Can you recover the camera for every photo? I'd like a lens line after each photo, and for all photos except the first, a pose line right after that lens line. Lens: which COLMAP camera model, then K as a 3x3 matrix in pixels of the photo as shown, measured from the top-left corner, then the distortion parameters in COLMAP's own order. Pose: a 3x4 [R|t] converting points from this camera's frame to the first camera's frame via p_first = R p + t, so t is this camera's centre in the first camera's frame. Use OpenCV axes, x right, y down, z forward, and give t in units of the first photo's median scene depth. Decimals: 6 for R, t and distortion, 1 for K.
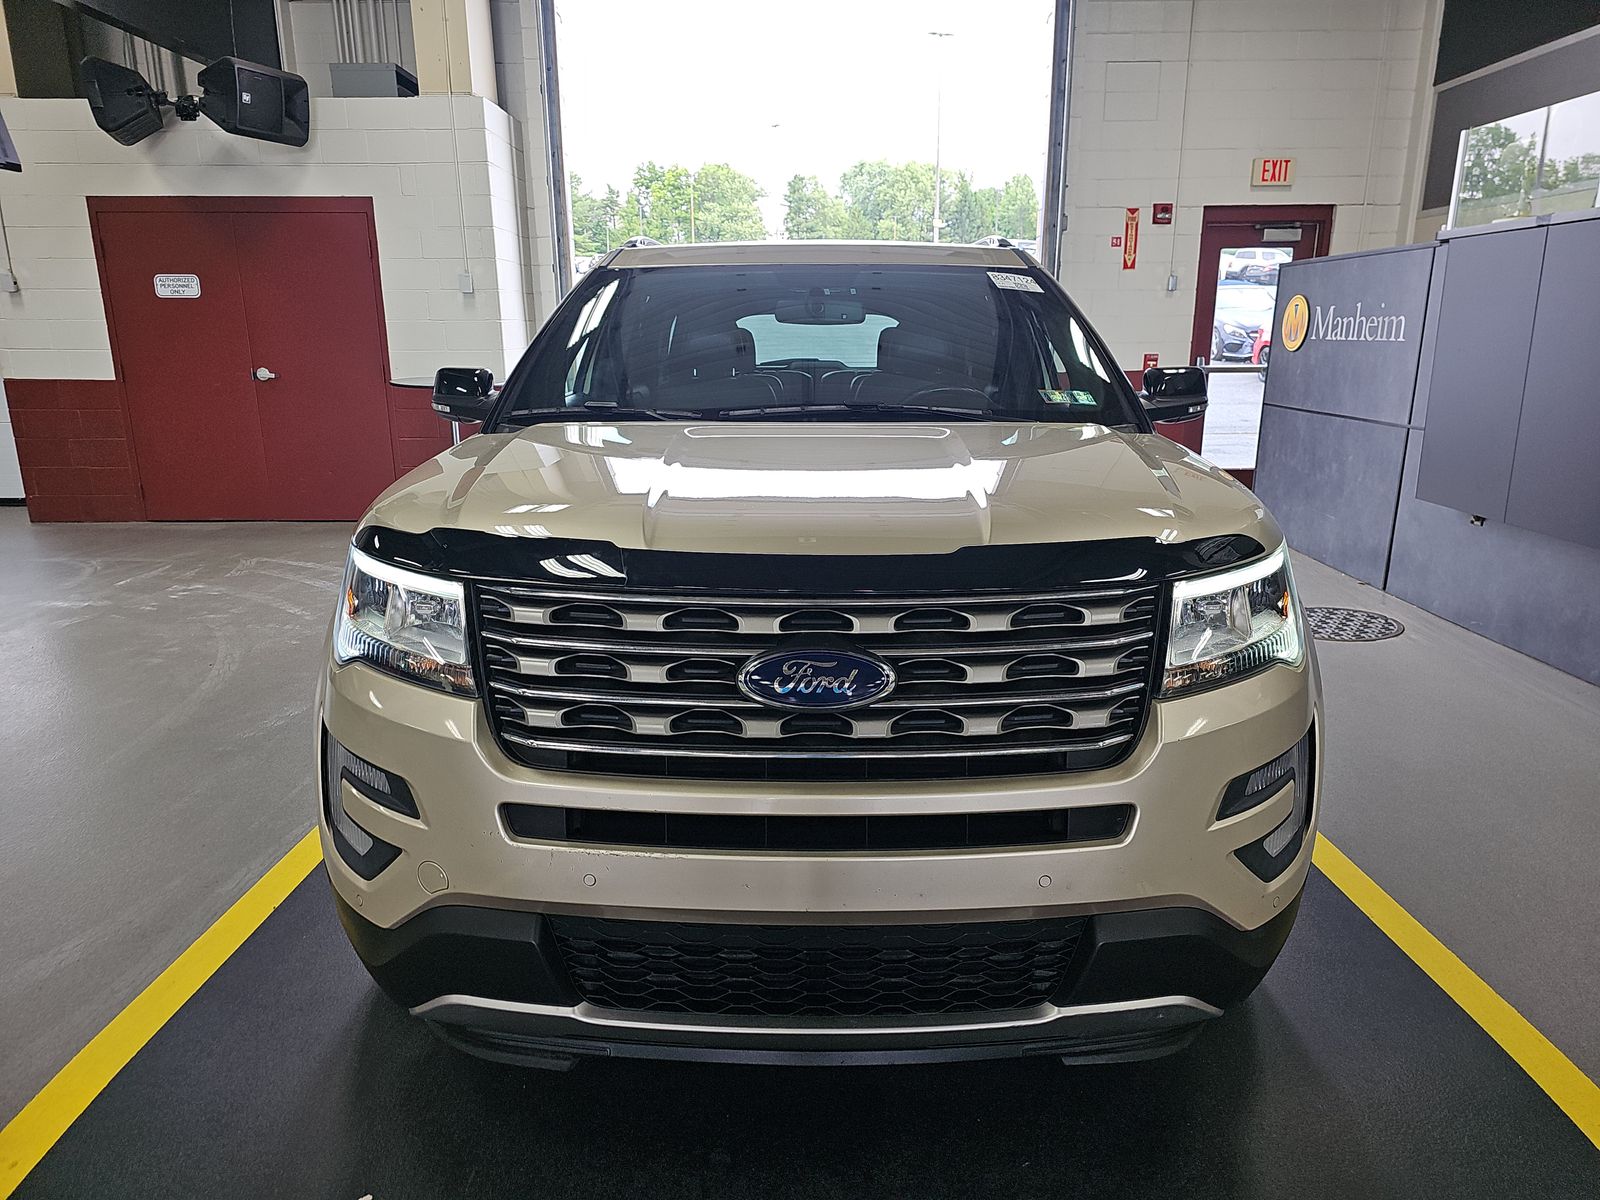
lens RADIAL K [[1080.5, 0, 800.0], [0, 1080.5, 600.0], [0, 0, 1]] dist [-0.002323, -0.003394]
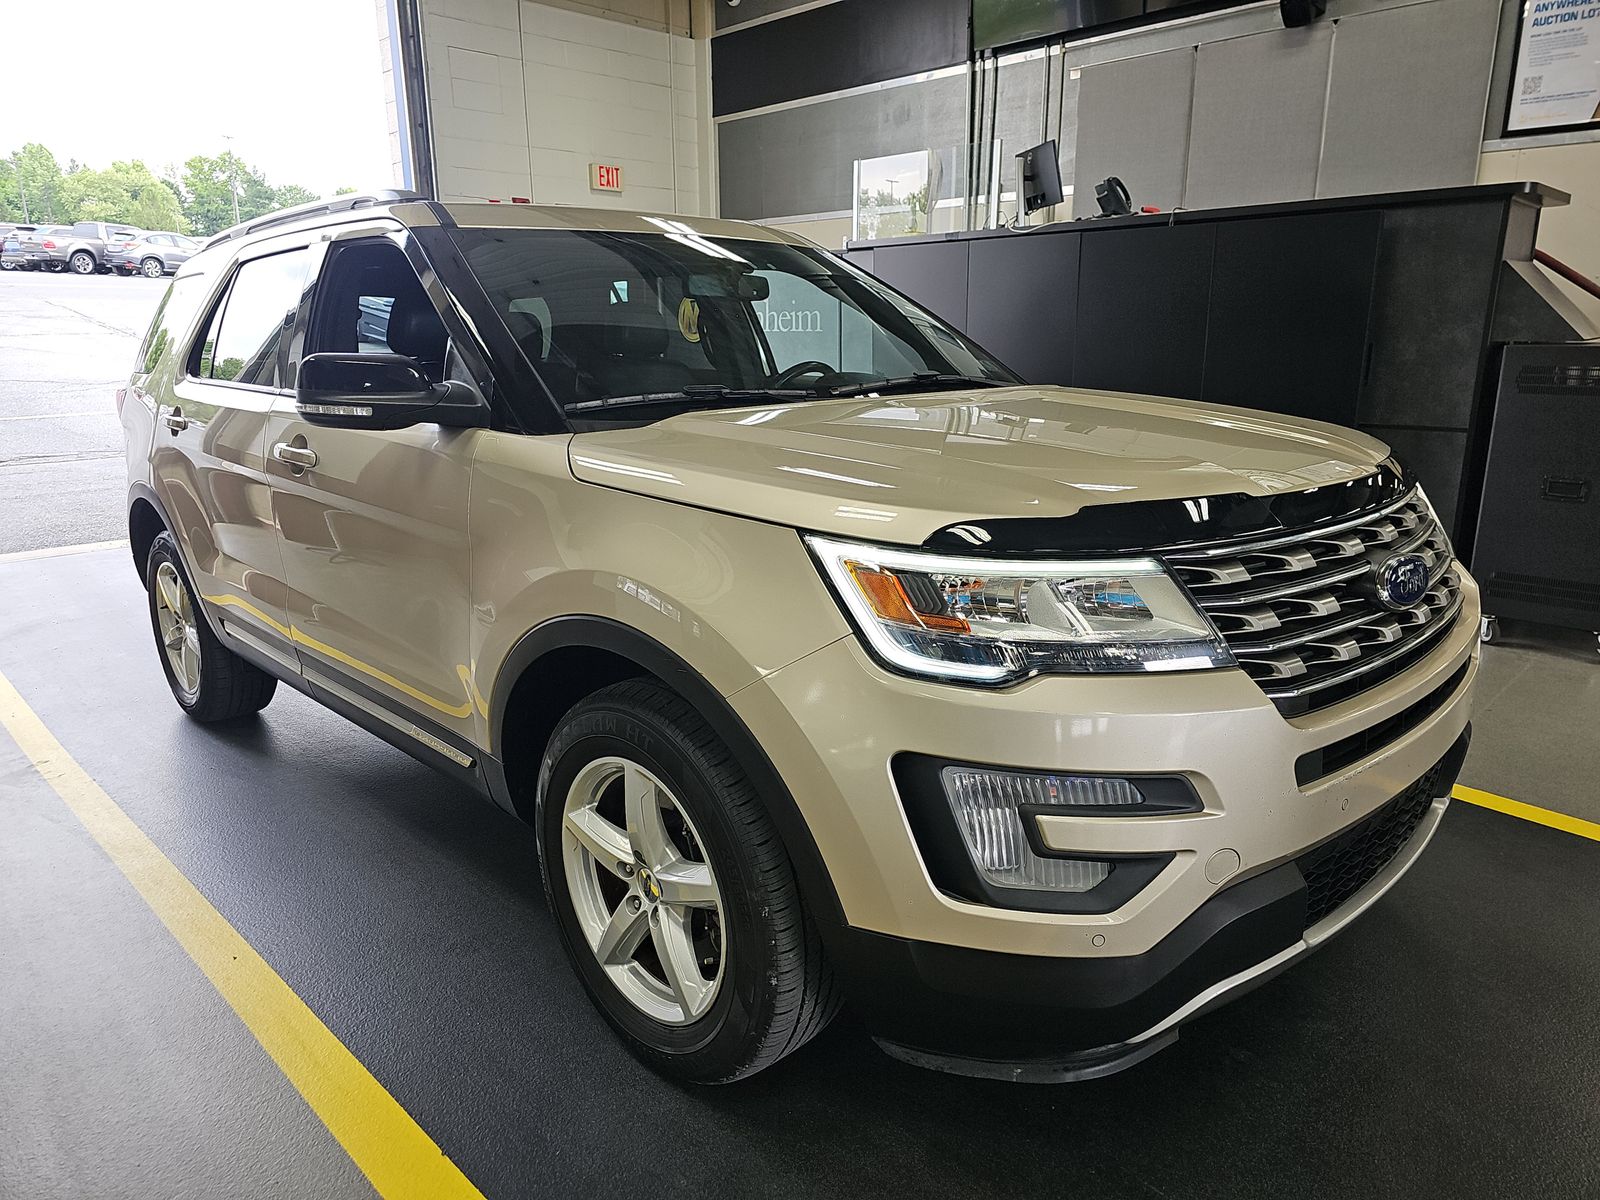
lens RADIAL K [[1090.5, 0, 800.0], [0, 1090.5, 600.0], [0, 0, 1]] dist [0.004685, 0.000172]
pose [[0.706494, -0.168128, 0.687459, -1.194020], [0.171342, 0.983108, 0.064346, -0.093751], [-0.686664, 0.072330, 0.723367, 0.532443]]
